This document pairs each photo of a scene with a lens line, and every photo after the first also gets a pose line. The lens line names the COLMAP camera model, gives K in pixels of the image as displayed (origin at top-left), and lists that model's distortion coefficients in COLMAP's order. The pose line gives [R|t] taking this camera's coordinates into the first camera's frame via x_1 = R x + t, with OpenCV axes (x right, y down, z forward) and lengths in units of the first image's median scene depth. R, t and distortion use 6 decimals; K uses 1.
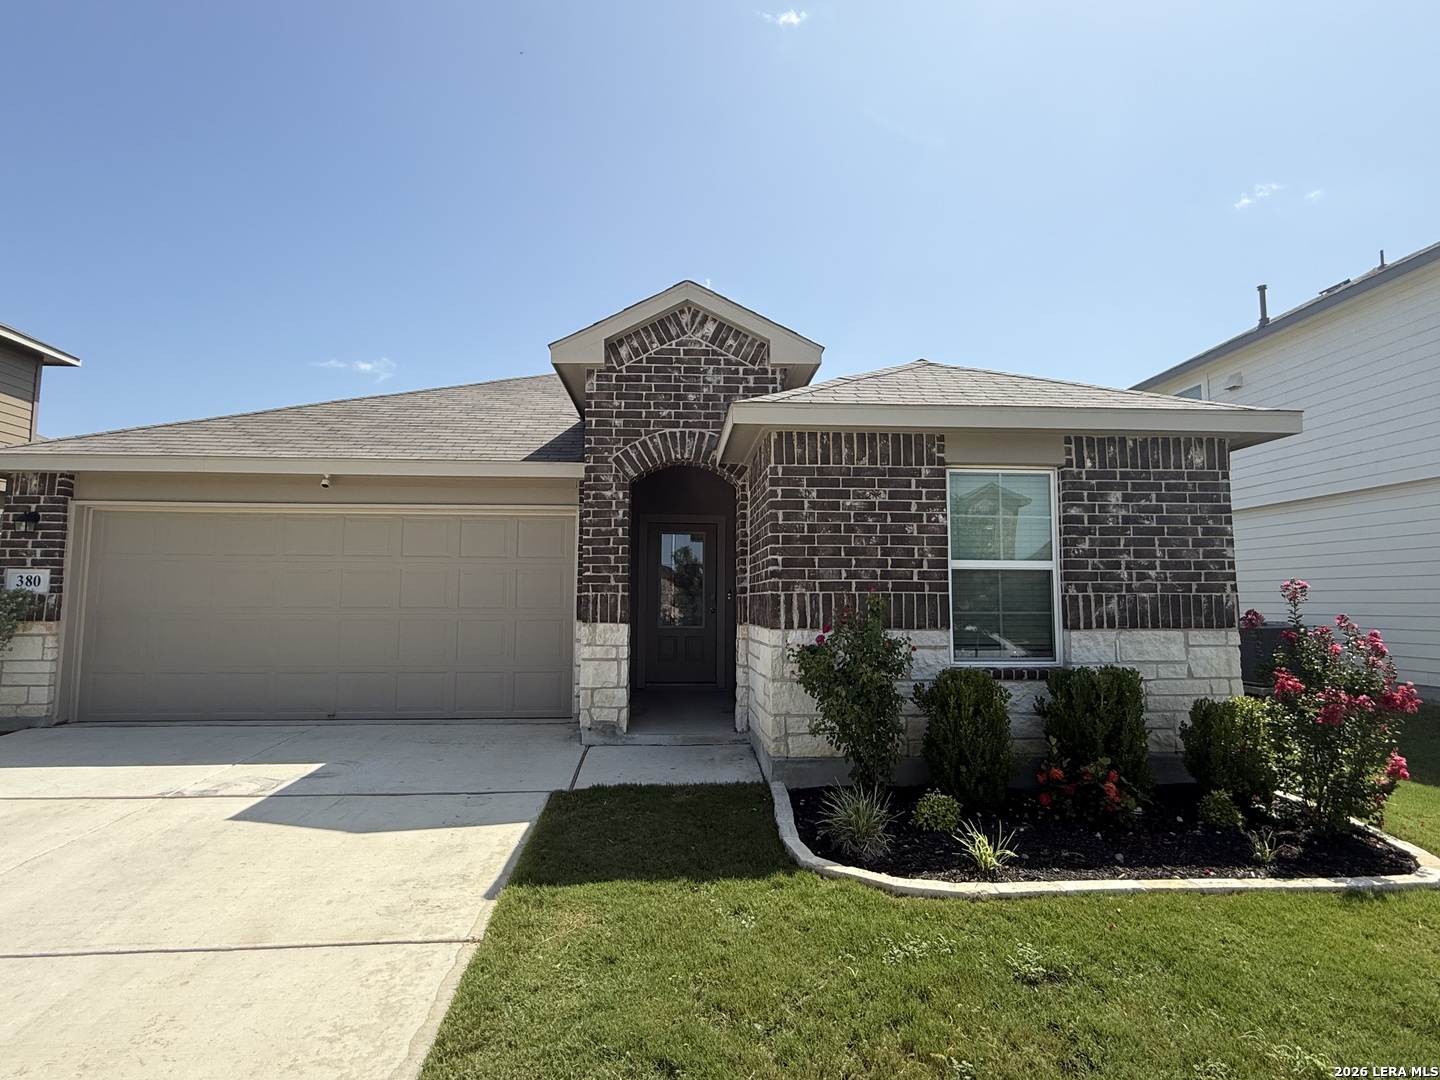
lens RADIAL K [[732.8, 0, 725.1], [0, 732.8, 536.0], [0, 0, 1]] dist [-0.004972, 0.000125]
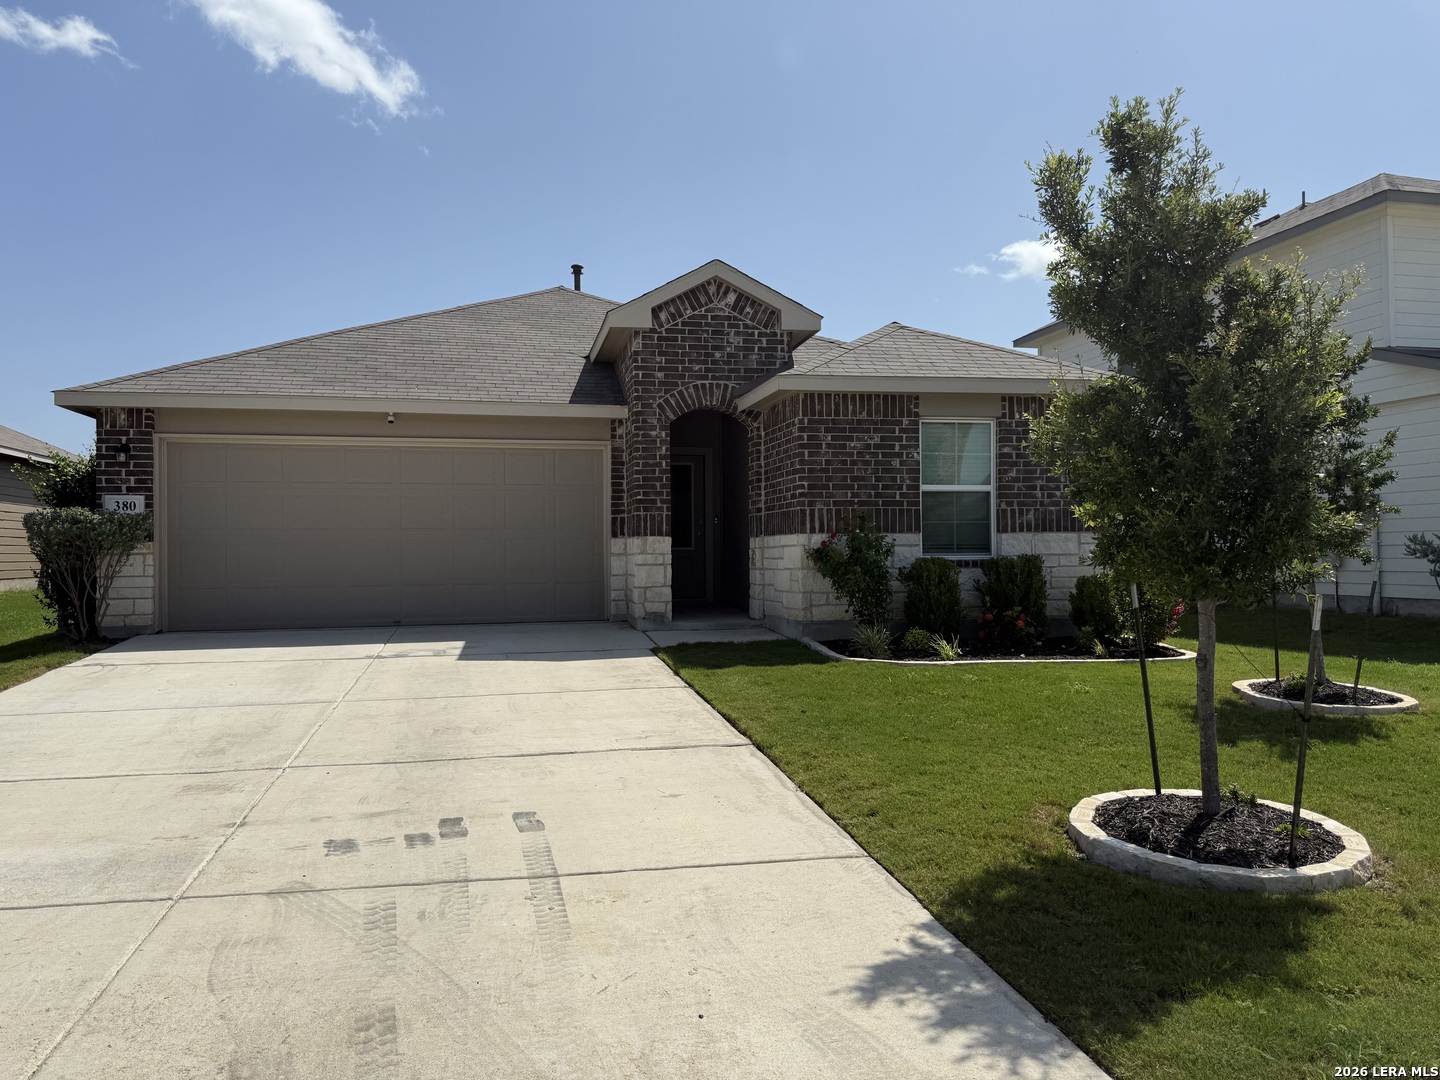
lens RADIAL K [[997.2, 0, 715.1], [0, 997.2, 544.4], [0, 0, 1]] dist [0.074336, -0.002395]
pose [[0.990236, -0.011059, 0.138960, -0.301702], [-0.000425, 0.996604, 0.082345, -0.009412], [-0.139399, -0.081600, 0.986868, -0.728996]]
